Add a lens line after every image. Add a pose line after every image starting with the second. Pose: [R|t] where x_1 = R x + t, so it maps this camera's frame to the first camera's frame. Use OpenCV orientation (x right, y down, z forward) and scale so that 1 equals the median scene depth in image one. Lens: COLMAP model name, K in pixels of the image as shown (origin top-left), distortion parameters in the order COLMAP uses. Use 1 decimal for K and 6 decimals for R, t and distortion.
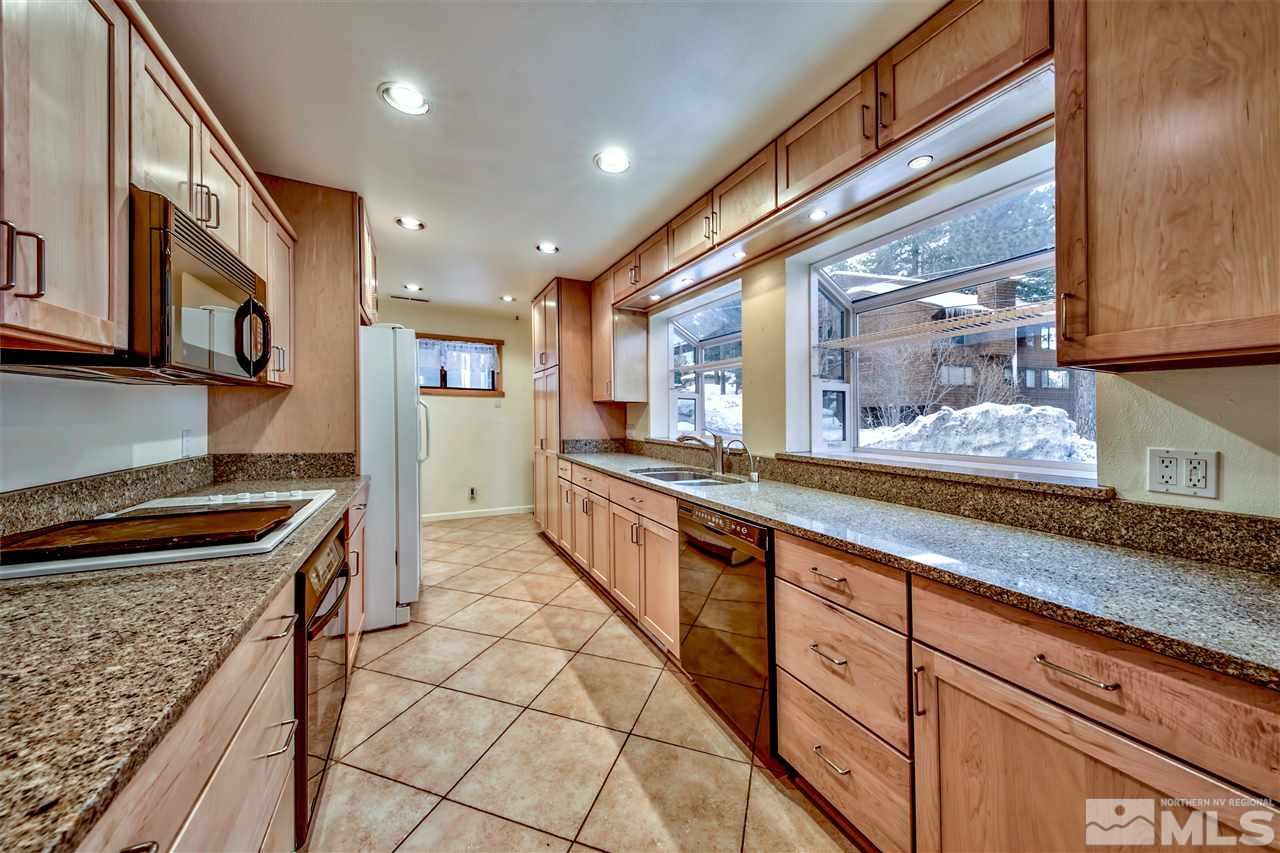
lens RADIAL K [[447.6, 0, 647.7], [0, 447.6, 420.8], [0, 0, 1]] dist [0.012996, -0.001493]
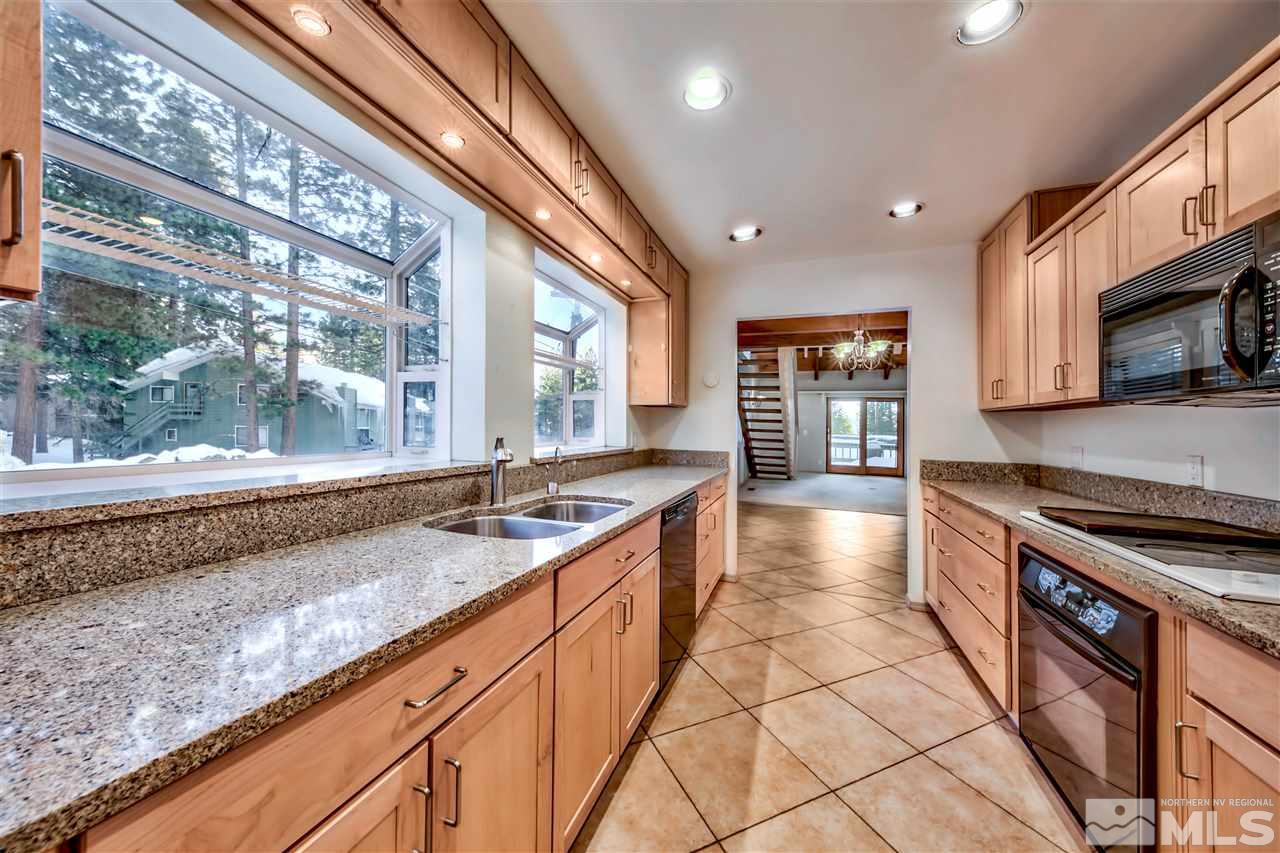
lens RADIAL K [[447.6, 0, 641.4], [0, 447.6, 407.7], [0, 0, 1]] dist [0.012996, -0.001493]
pose [[-0.686317, 0.002776, 0.727298, -0.569661], [-0.020986, 0.999501, -0.023619, -0.020507], [-0.727000, -0.031473, -0.685916, 1.662620]]
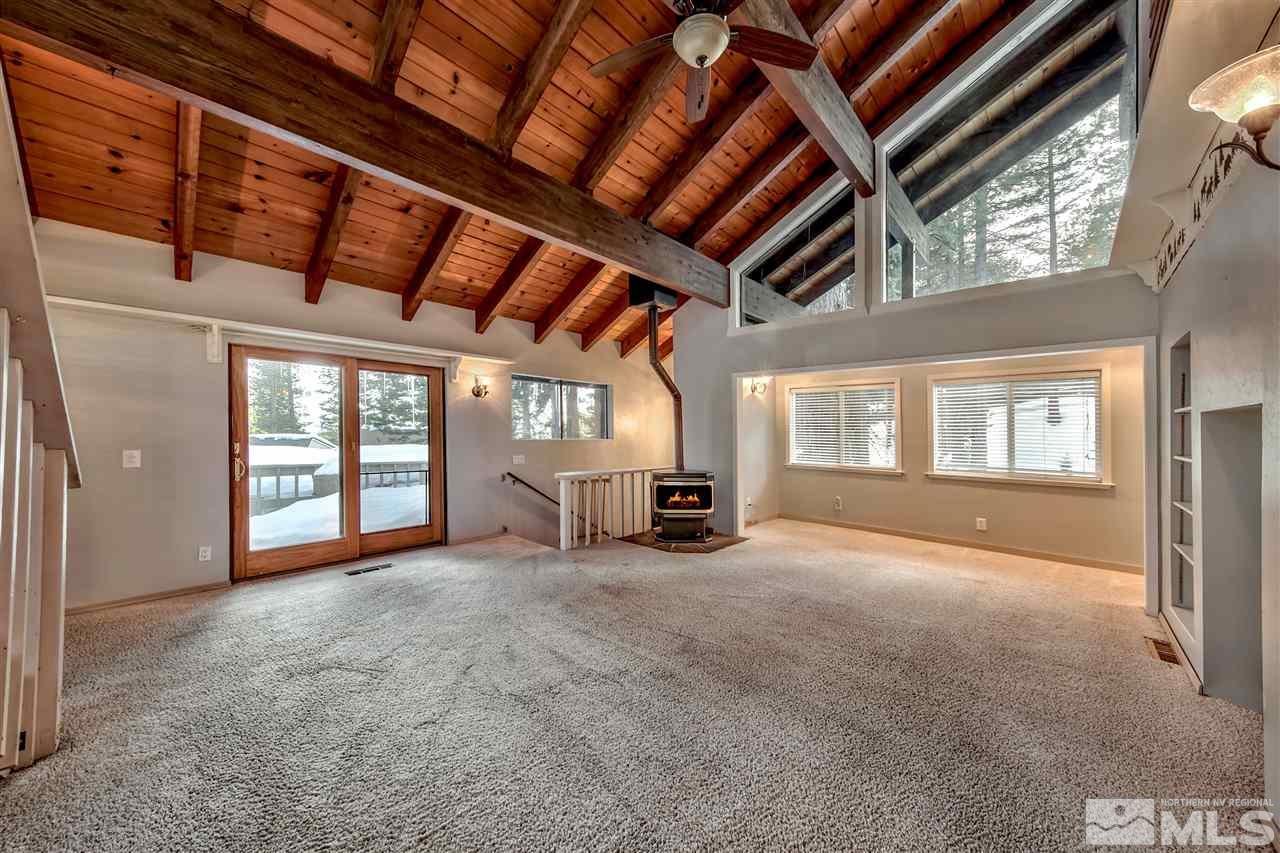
lens RADIAL K [[447.6, 0, 629.7], [0, 447.6, 430.9], [0, 0, 1]] dist [0.012996, -0.001493]
pose [[-0.958811, -0.003401, -0.284023, 1.191238], [-0.005931, 0.999950, 0.008046, -0.009378], [0.283981, 0.009399, -0.958784, -2.341431]]
